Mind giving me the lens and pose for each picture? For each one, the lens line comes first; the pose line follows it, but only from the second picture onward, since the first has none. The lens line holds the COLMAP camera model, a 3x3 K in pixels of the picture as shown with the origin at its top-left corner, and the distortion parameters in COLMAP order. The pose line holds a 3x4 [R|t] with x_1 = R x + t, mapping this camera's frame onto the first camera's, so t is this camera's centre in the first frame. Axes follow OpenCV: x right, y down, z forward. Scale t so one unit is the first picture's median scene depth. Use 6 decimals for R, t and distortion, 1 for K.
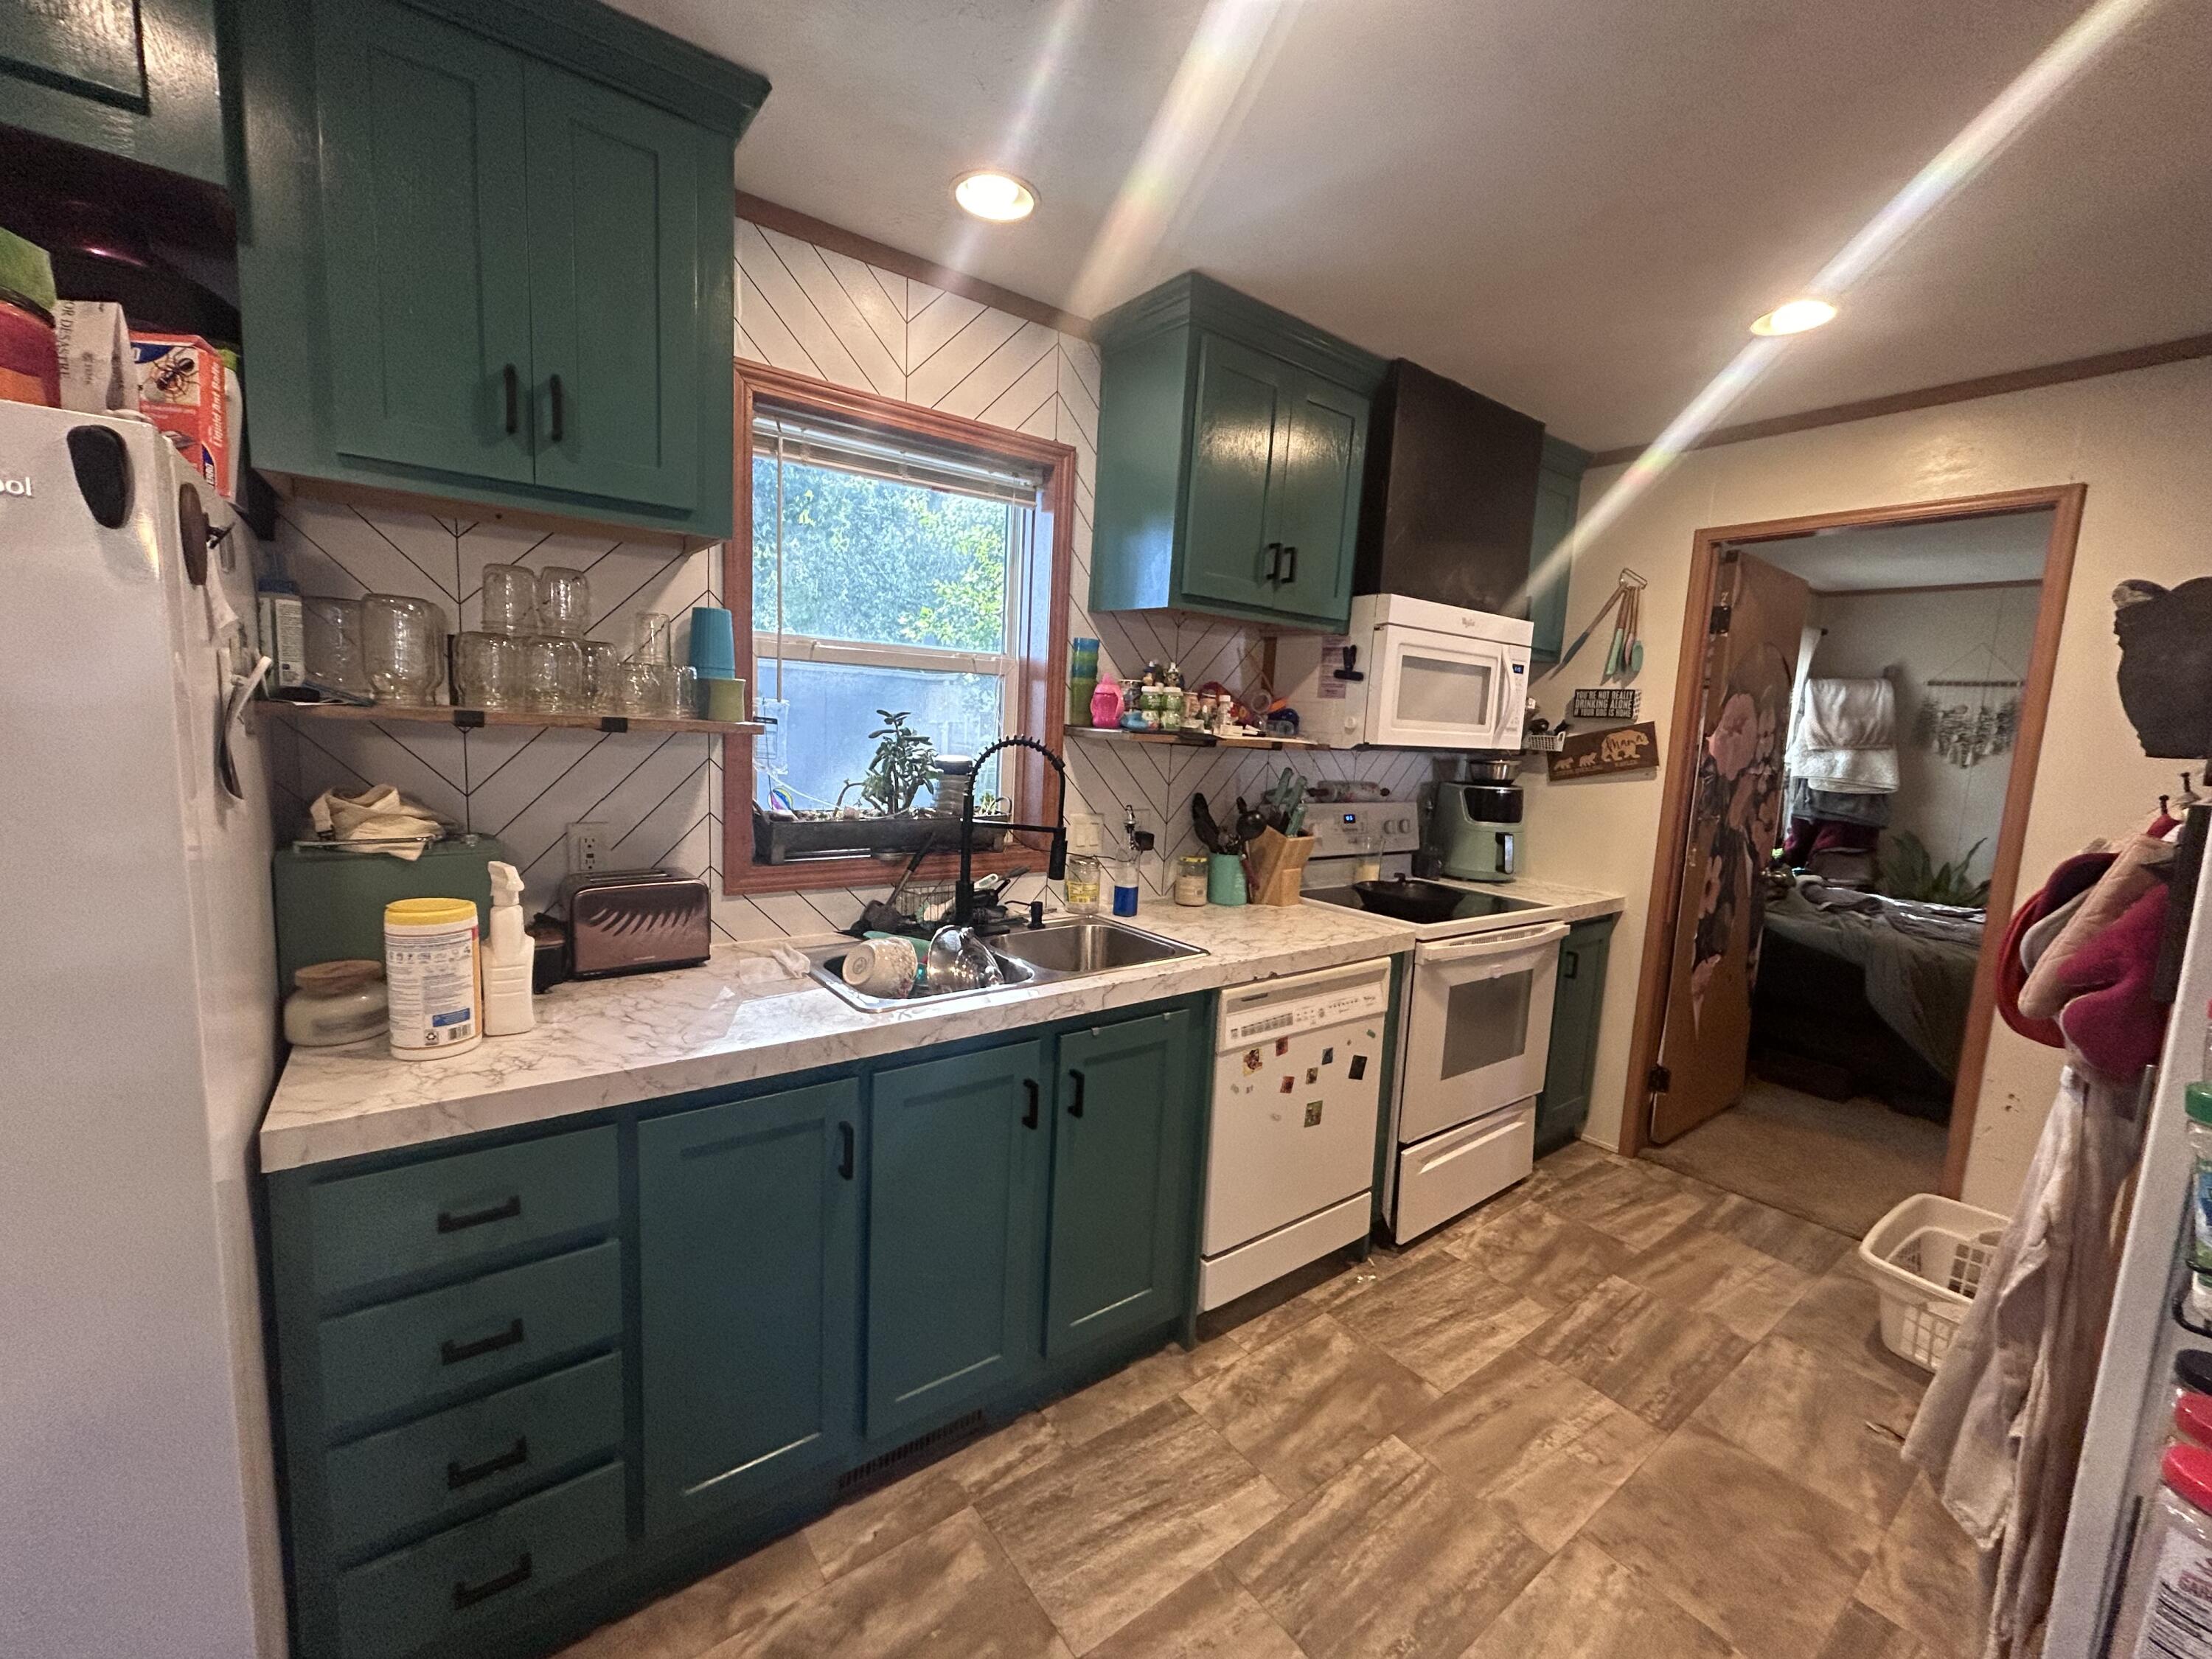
lens RADIAL K [[890.7, 0, 1109.3], [0, 890.7, 825.7], [0, 0, 1]] dist [-0.000072, 0.000453]
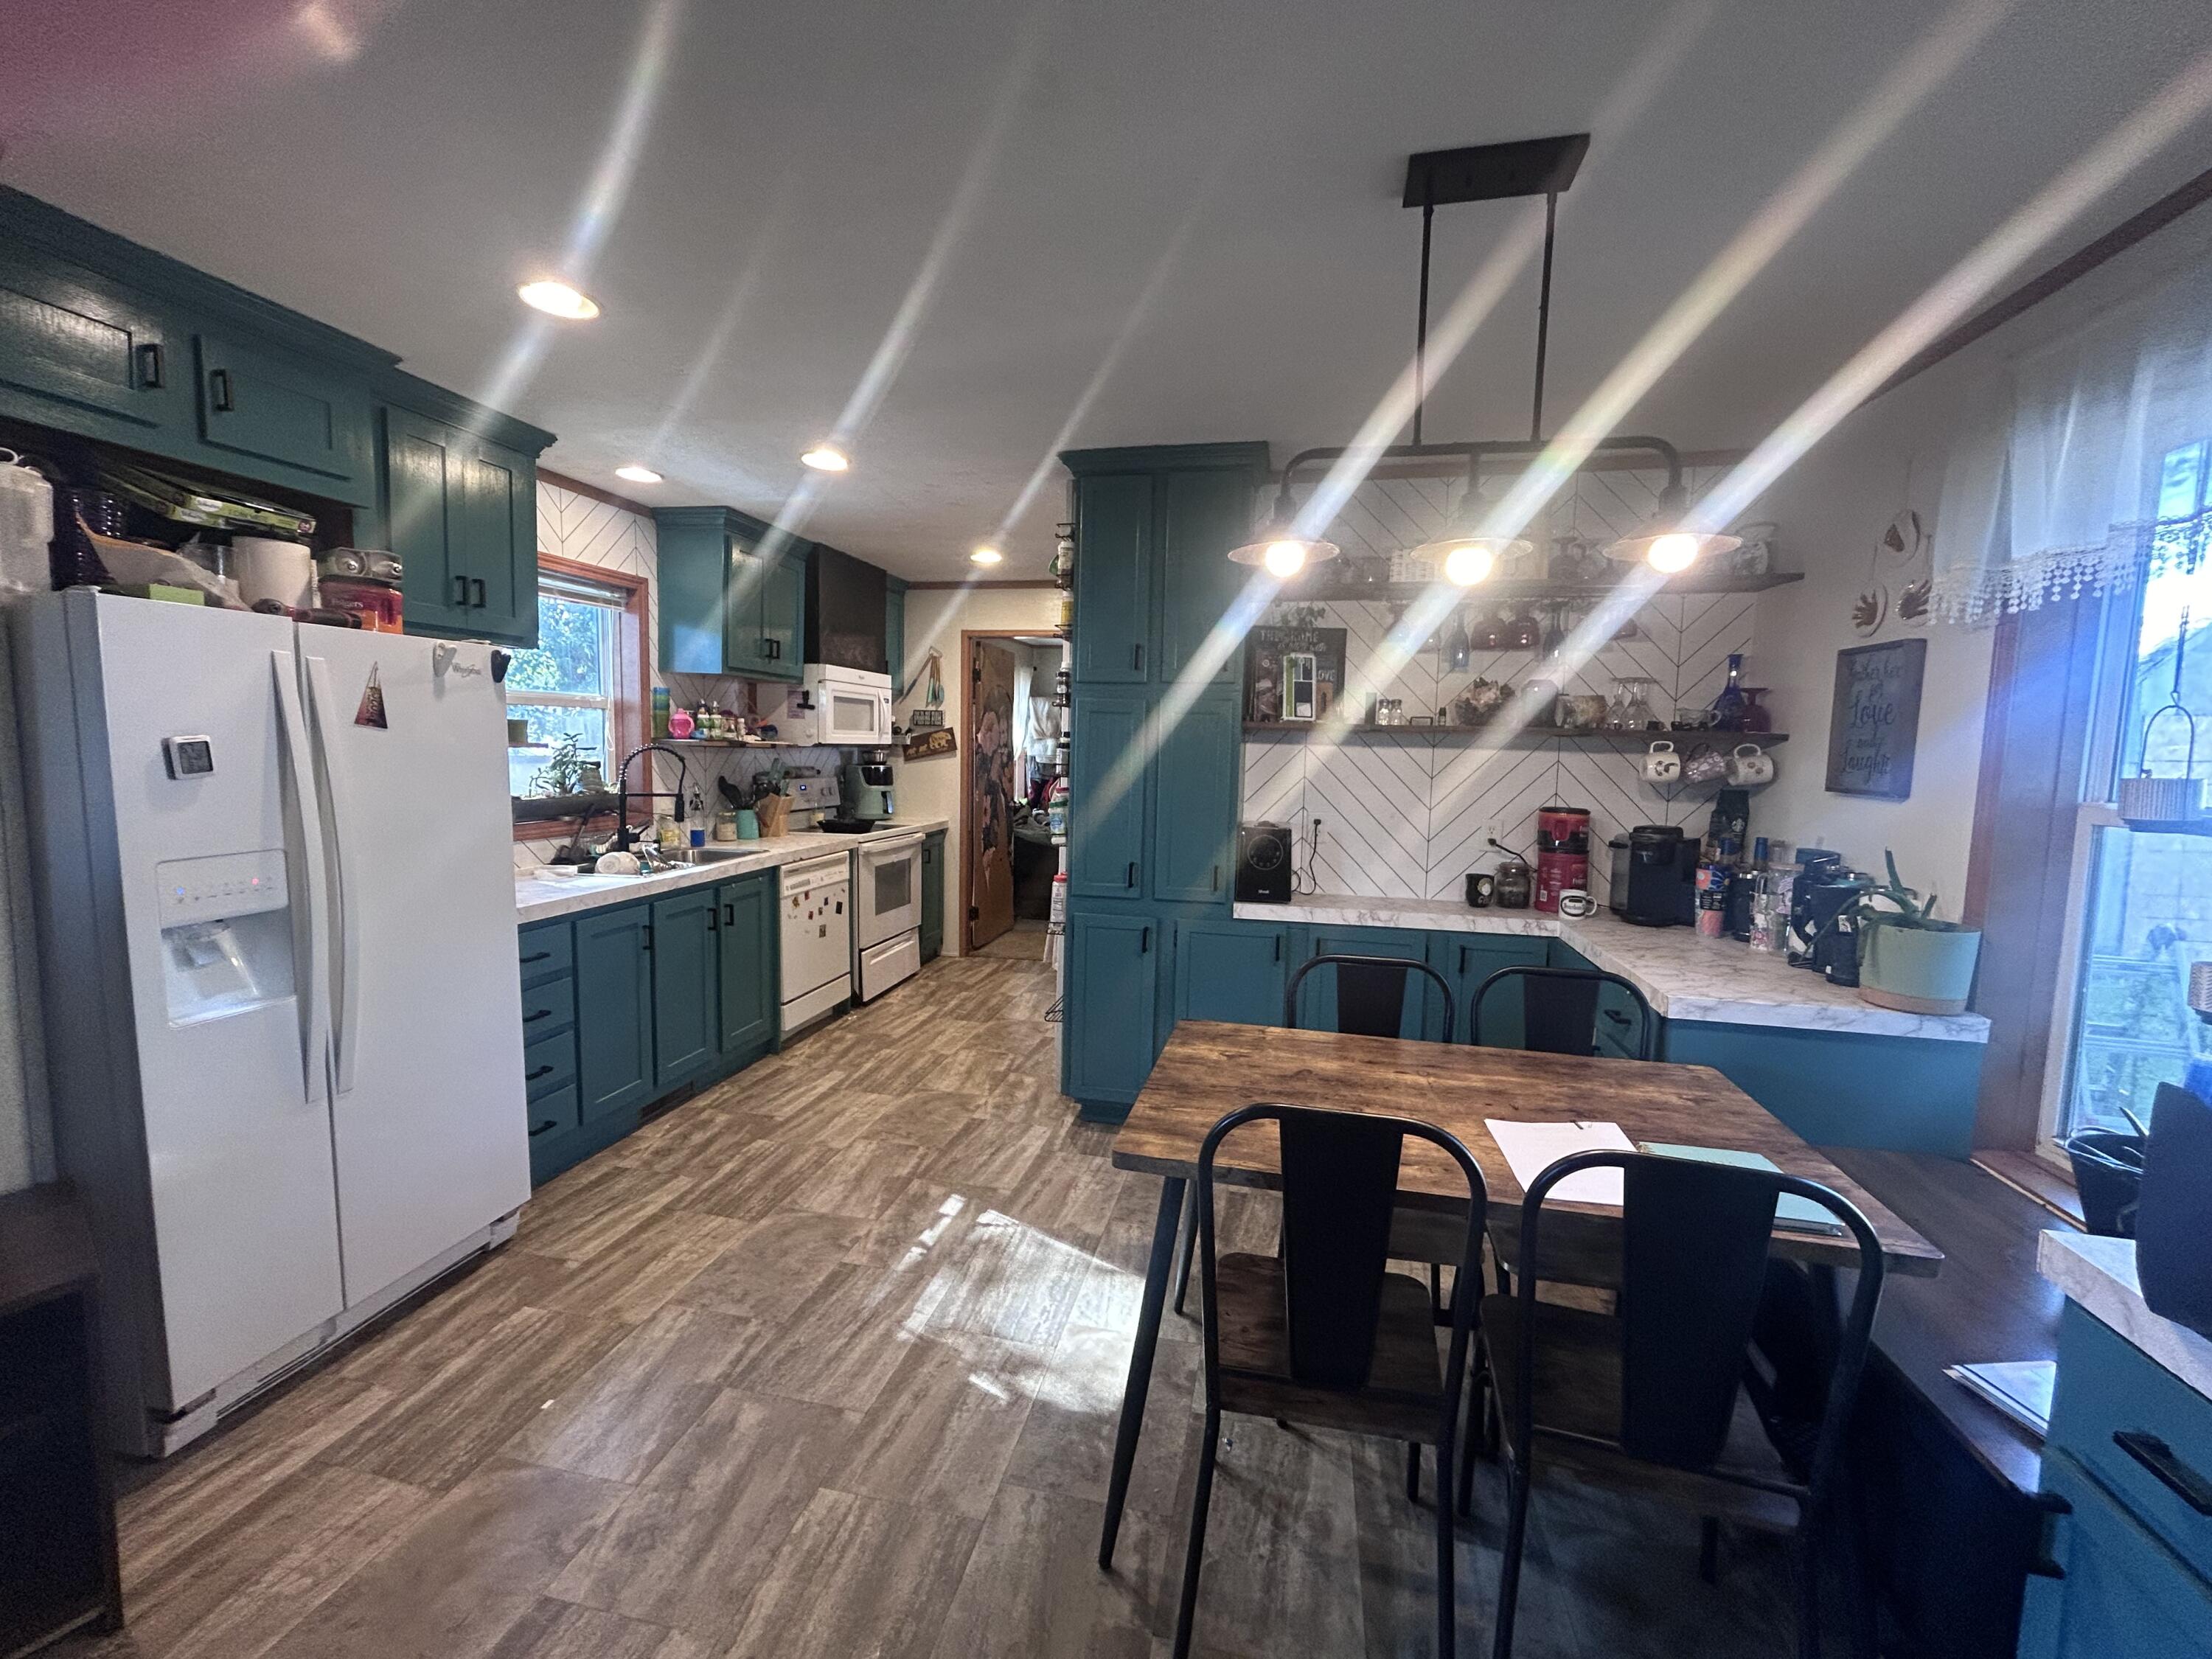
lens RADIAL K [[890.7, 0, 1109.3], [0, 890.7, 825.8], [0, 0, 1]] dist [-0.000072, 0.000453]
pose [[0.753125, -0.094000, 0.651127, -0.478789], [0.094705, 0.994921, 0.034091, 0.072950], [-0.651025, 0.035990, 0.758203, -0.791434]]
